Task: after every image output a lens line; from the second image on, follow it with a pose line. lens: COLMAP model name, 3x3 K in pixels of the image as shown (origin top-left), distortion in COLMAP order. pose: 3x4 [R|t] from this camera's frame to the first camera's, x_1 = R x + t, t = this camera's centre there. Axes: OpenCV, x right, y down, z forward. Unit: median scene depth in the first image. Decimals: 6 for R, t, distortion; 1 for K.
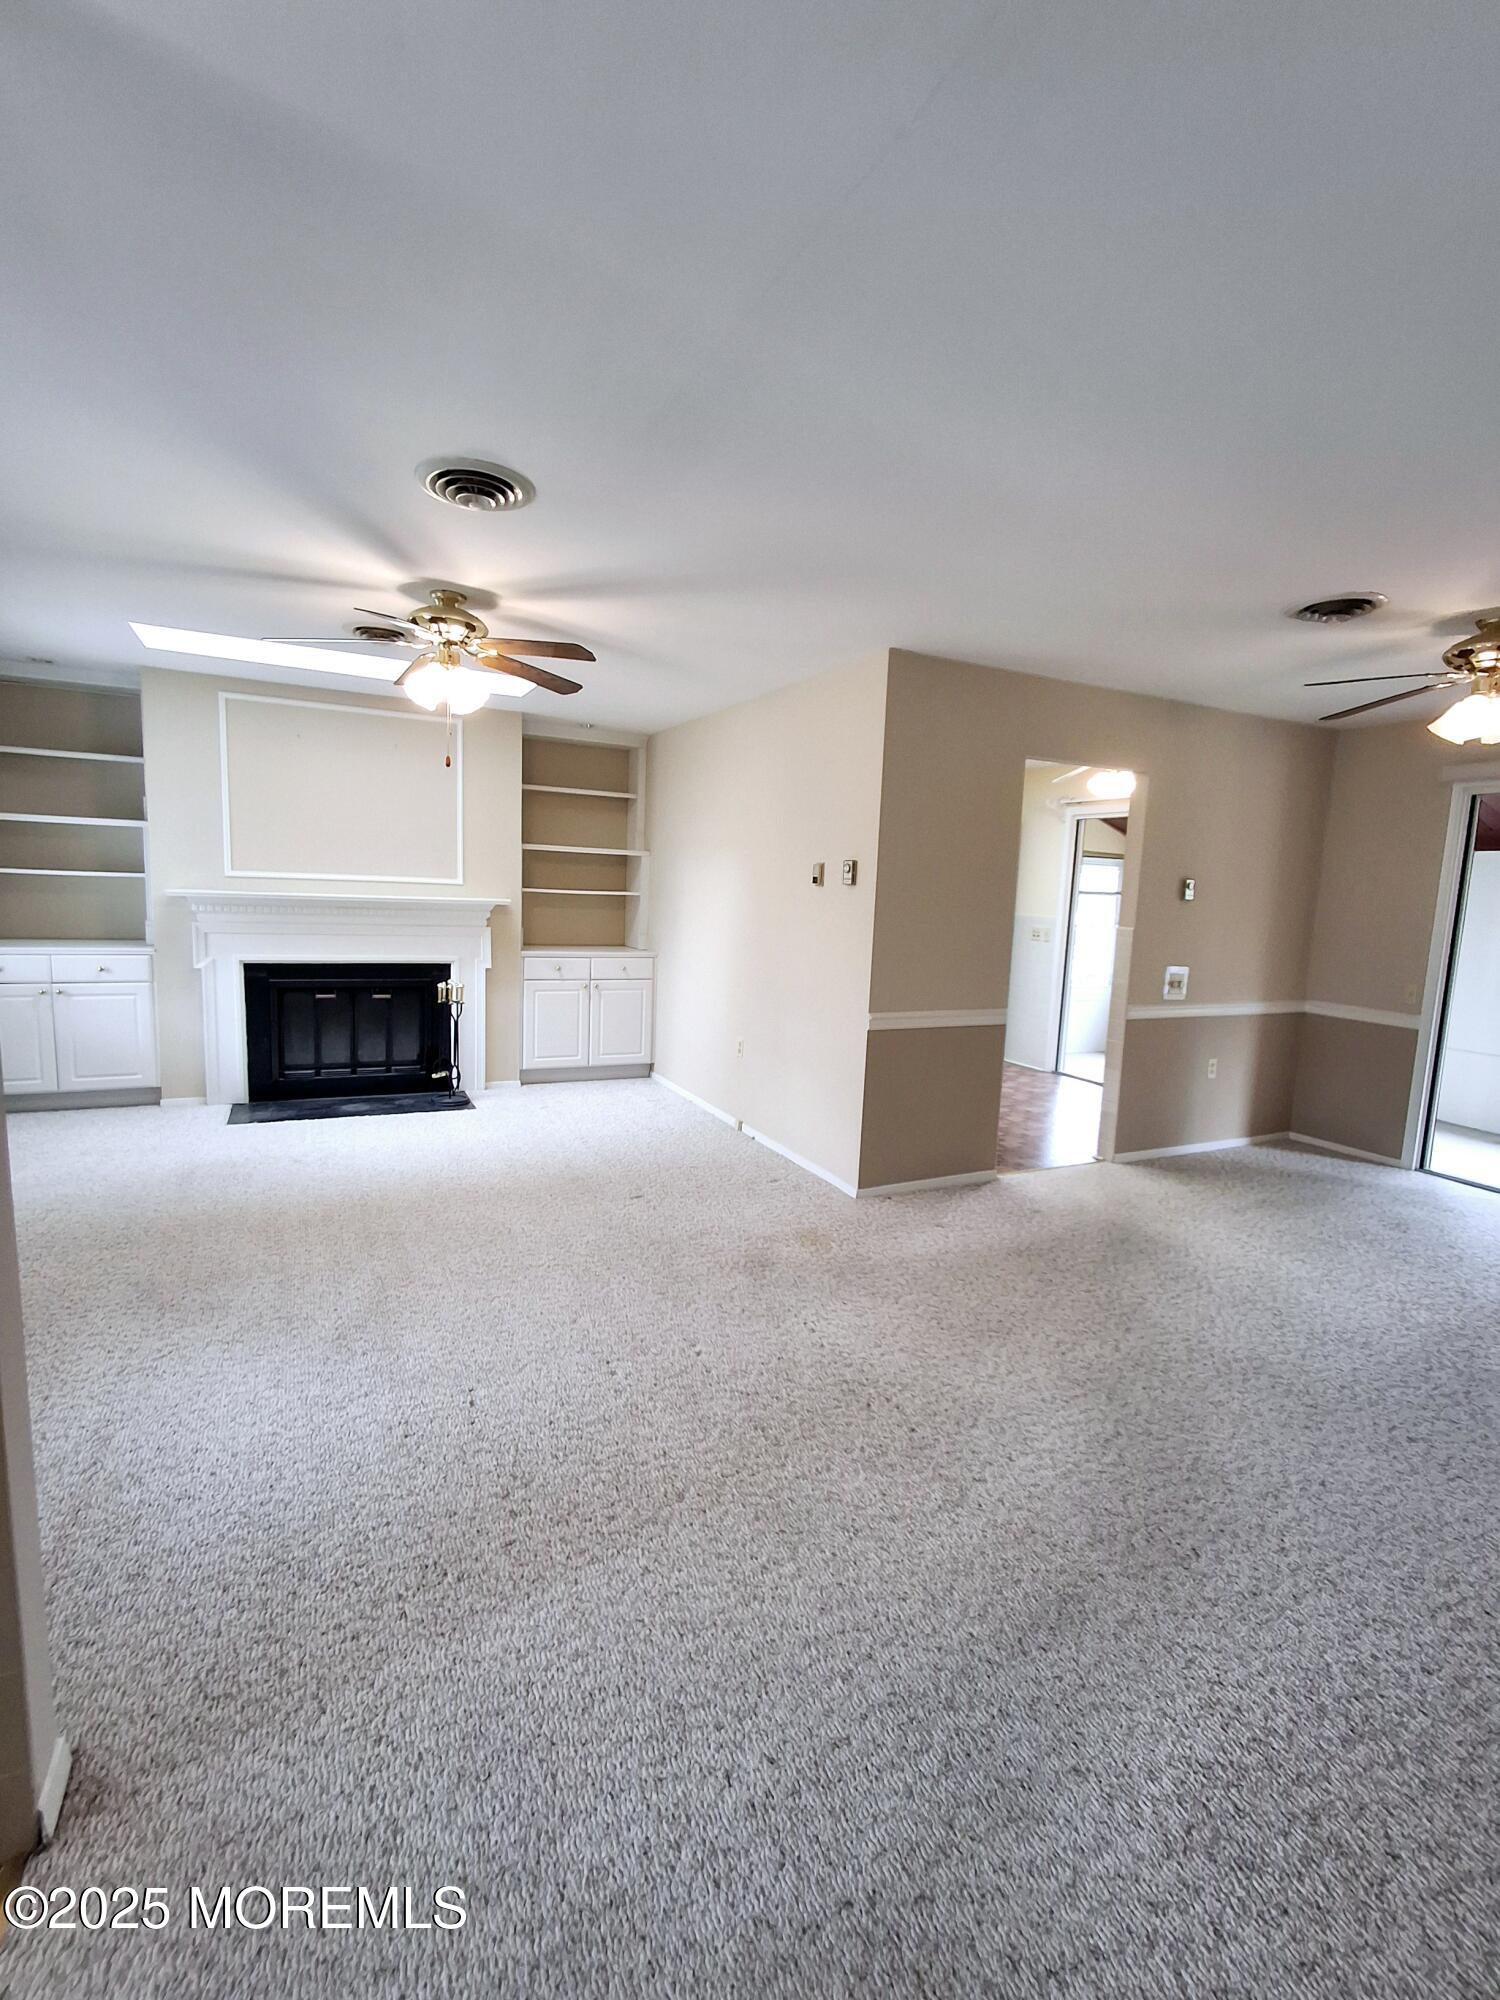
lens RADIAL K [[917.8, 0, 756.1], [0, 917.8, 1008.1], [0, 0, 1]] dist [-0.005598, 0.013688]
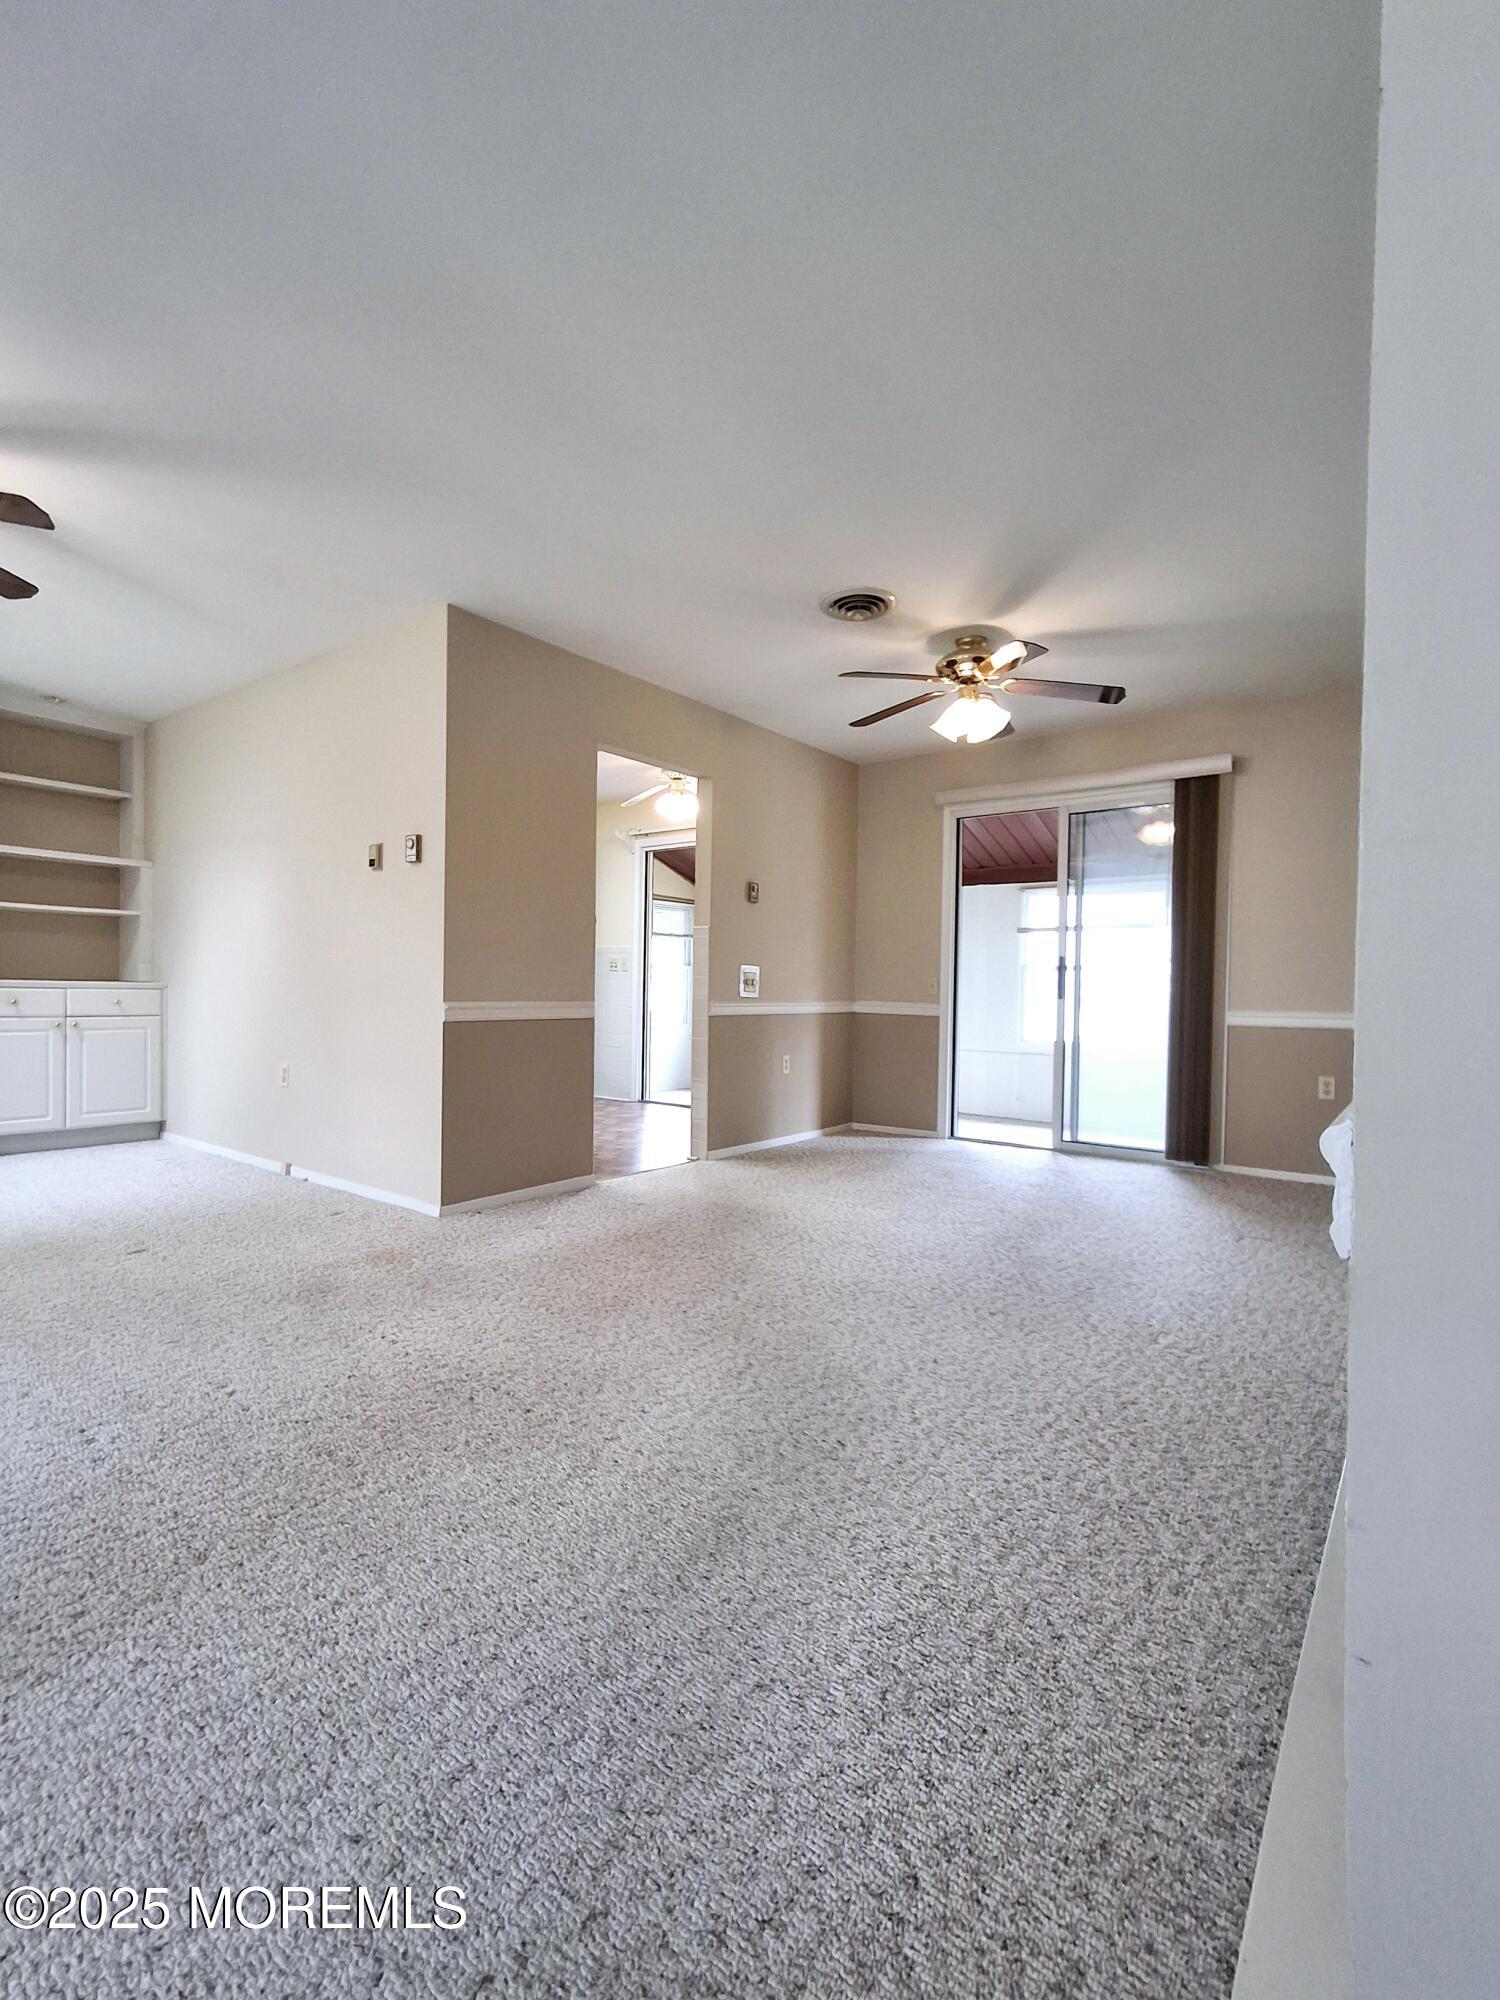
lens RADIAL K [[914.5, 0, 765.5], [0, 914.5, 1011.7], [0, 0, 1]] dist [-0.011955, 0.006312]
pose [[0.892402, -0.037562, 0.449676, 0.003130], [0.079514, 0.994026, -0.074767, 0.127059], [-0.444181, 0.102478, 0.890057, 0.092508]]
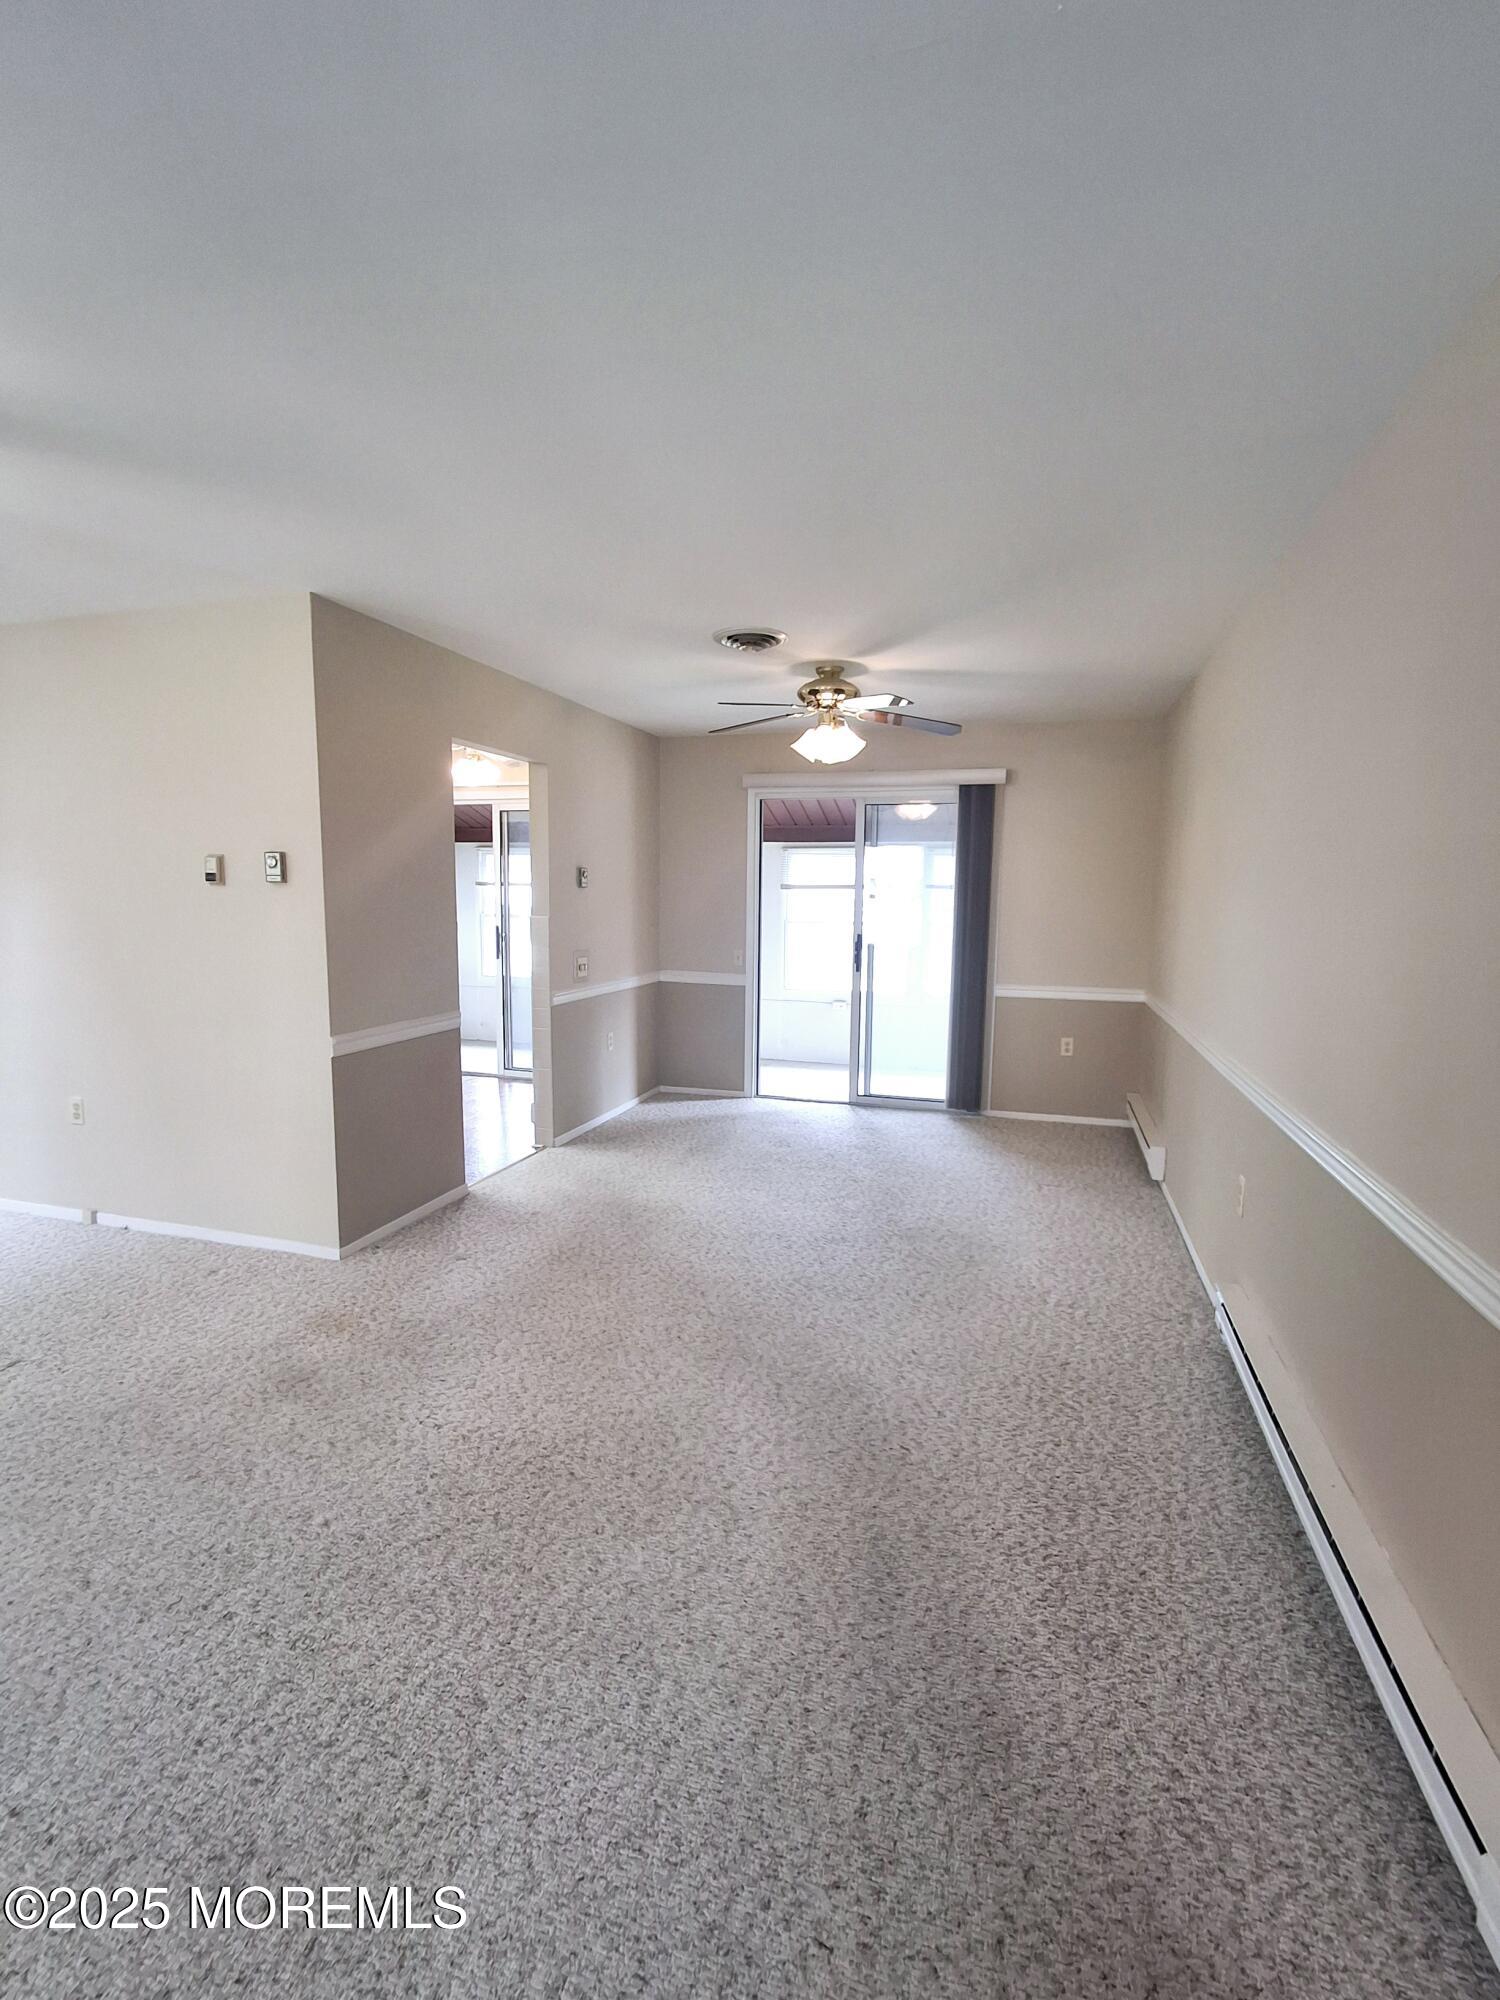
lens RADIAL K [[914.2, 0, 761.6], [0, 914.2, 1007.9], [0, 0, 1]] dist [-0.007918, 0.008430]
pose [[0.680433, -0.122903, 0.722431, -0.246368], [0.111698, 0.991711, 0.063511, -0.035199], [-0.724248, 0.037479, 0.688520, 0.181996]]
